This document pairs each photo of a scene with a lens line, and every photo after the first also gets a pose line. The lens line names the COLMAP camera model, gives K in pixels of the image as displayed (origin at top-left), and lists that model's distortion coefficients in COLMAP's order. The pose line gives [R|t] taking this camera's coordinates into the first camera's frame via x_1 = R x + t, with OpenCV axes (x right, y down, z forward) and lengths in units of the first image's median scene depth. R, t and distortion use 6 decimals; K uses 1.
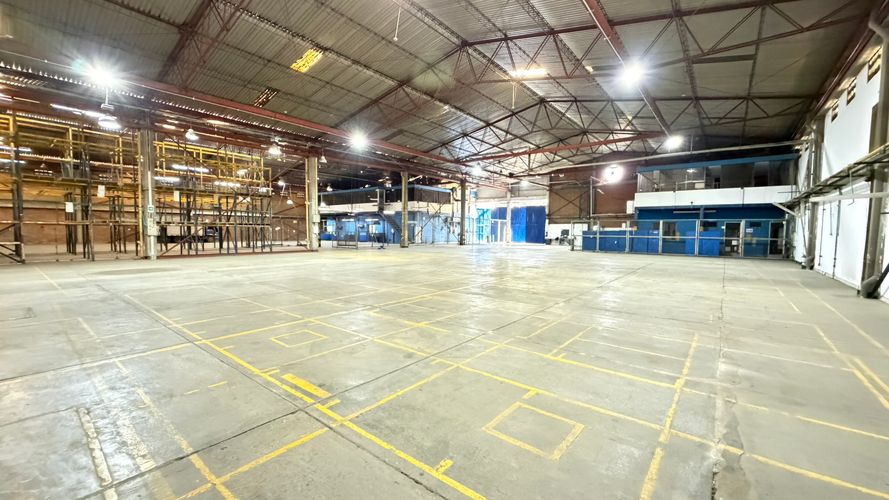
lens RADIAL K [[354.3, 0, 440.3], [0, 354.3, 251.0], [0, 0, 1]] dist [-0.000331, -0.000260]
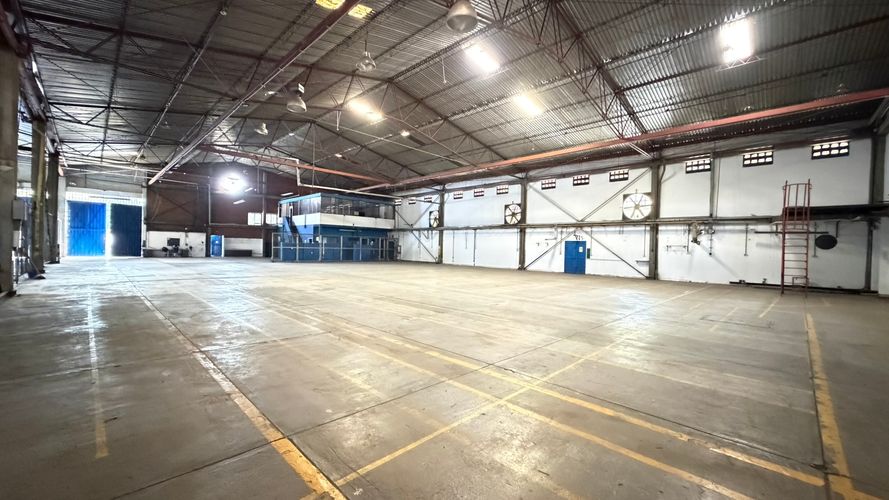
lens RADIAL K [[354.3, 0, 440.3], [0, 354.3, 251.0], [0, 0, 1]] dist [-0.000331, -0.000260]
pose [[0.109262, -0.017659, 0.993856, -0.411699], [0.035114, 0.999287, 0.013895, -0.021072], [-0.993393, 0.033380, 0.109804, 0.292290]]
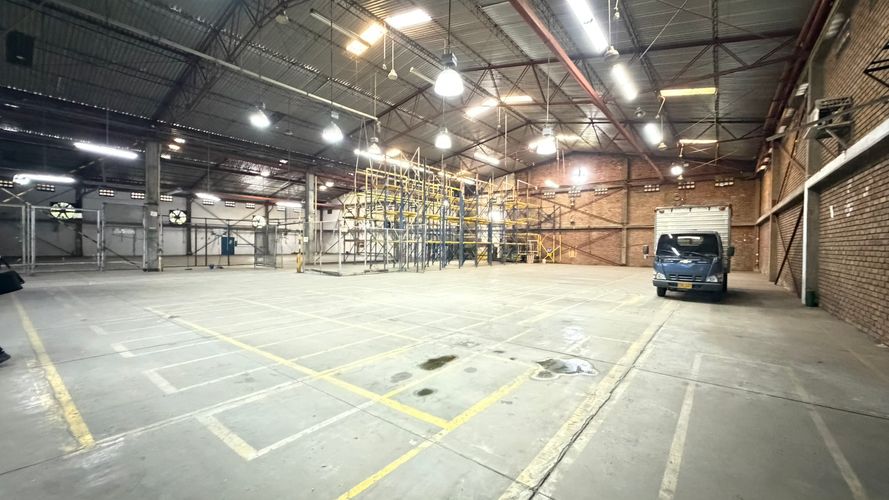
lens RADIAL K [[354.3, 0, 440.3], [0, 354.3, 251.0], [0, 0, 1]] dist [-0.000331, -0.000260]
pose [[-0.999627, -0.024022, -0.012967, -0.429984], [-0.024919, 0.996934, 0.074170, -0.074822], [0.011145, 0.074466, -0.997161, 1.212510]]
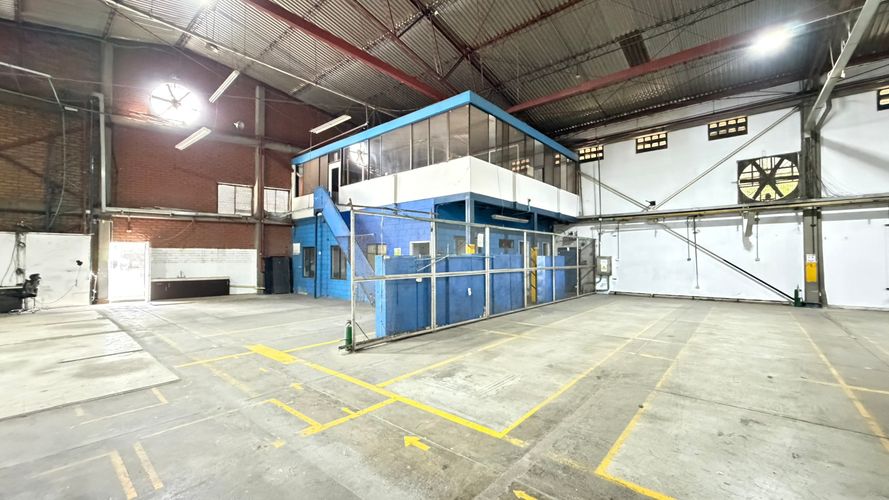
lens RADIAL K [[354.3, 0, 440.3], [0, 354.3, 251.0], [0, 0, 1]] dist [-0.000331, -0.000260]
pose [[0.033644, 0.009170, 0.999392, 0.112705], [0.061334, 0.998054, -0.011222, -0.038744], [-0.997550, 0.061674, 0.033016, 0.663328]]
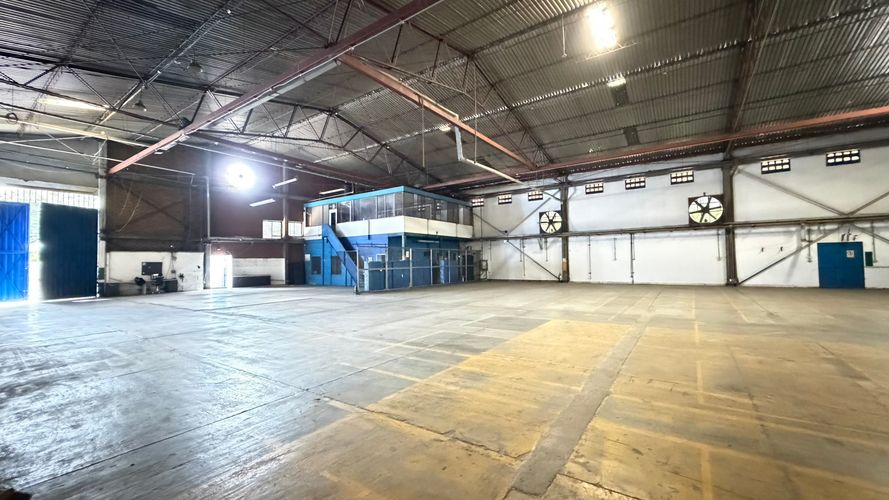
lens RADIAL K [[347.5, 0, 440.3], [0, 347.5, 250.5], [0, 0, 1]] dist [-0.006286, -0.000212]
pose [[-0.071909, 0.022335, 0.997161, -0.173128], [0.073115, 0.997178, -0.017063, -0.039567], [-0.994728, 0.071680, -0.073339, 0.634558]]
